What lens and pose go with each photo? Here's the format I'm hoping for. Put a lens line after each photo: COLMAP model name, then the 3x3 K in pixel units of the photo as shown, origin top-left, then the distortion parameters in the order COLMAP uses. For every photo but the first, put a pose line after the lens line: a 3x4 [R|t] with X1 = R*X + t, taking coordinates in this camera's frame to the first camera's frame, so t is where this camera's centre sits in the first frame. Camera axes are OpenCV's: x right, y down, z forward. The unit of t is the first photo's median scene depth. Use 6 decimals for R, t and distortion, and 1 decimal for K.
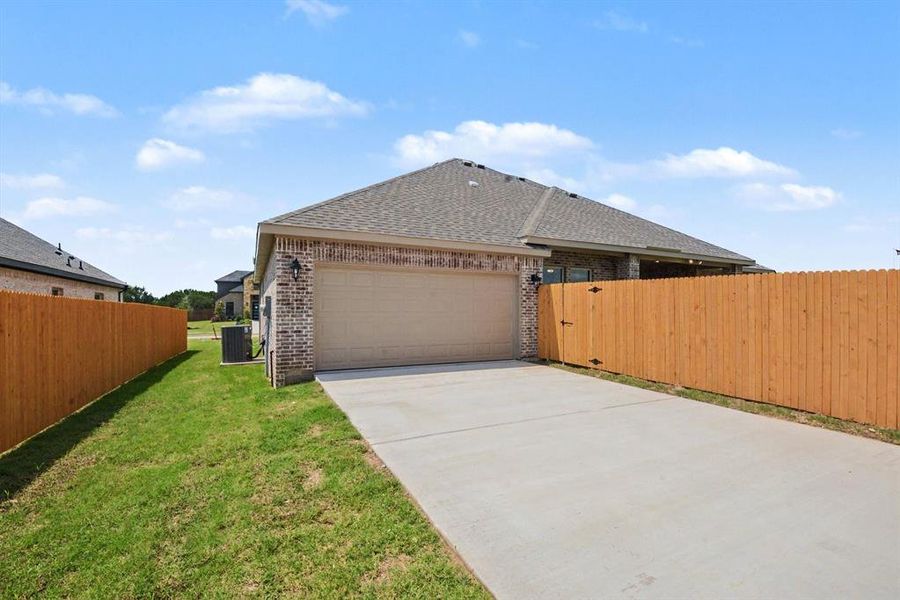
lens RADIAL K [[413.9, 0, 465.5], [0, 413.9, 309.0], [0, 0, 1]] dist [-0.011394, -0.001200]
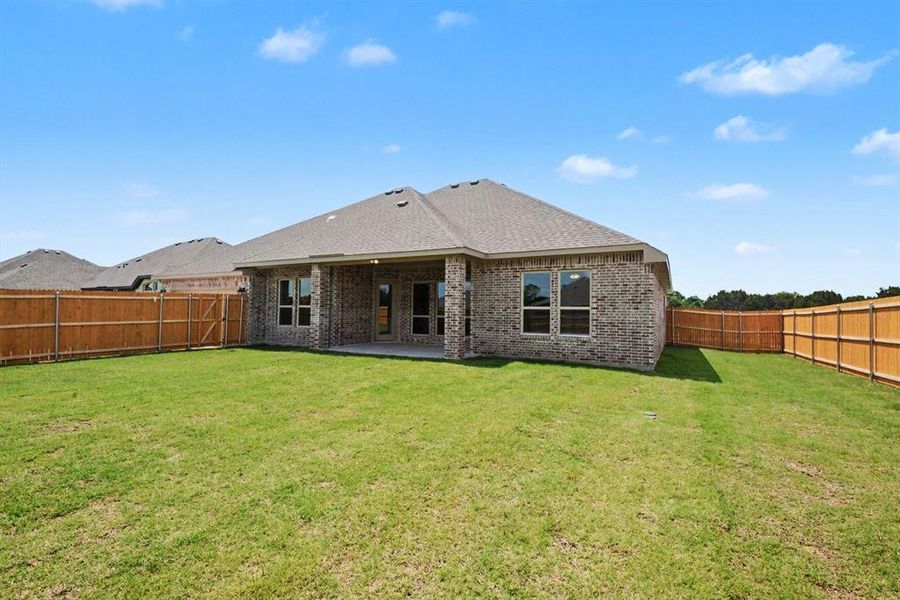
lens RADIAL K [[413.9, 0, 465.5], [0, 413.9, 309.0], [0, 0, 1]] dist [-0.011394, -0.001200]
pose [[0.568333, -0.003121, -0.822792, 2.018555], [-0.002665, 0.999981, -0.005634, 0.002635], [0.822794, 0.005395, 0.568314, 0.865271]]
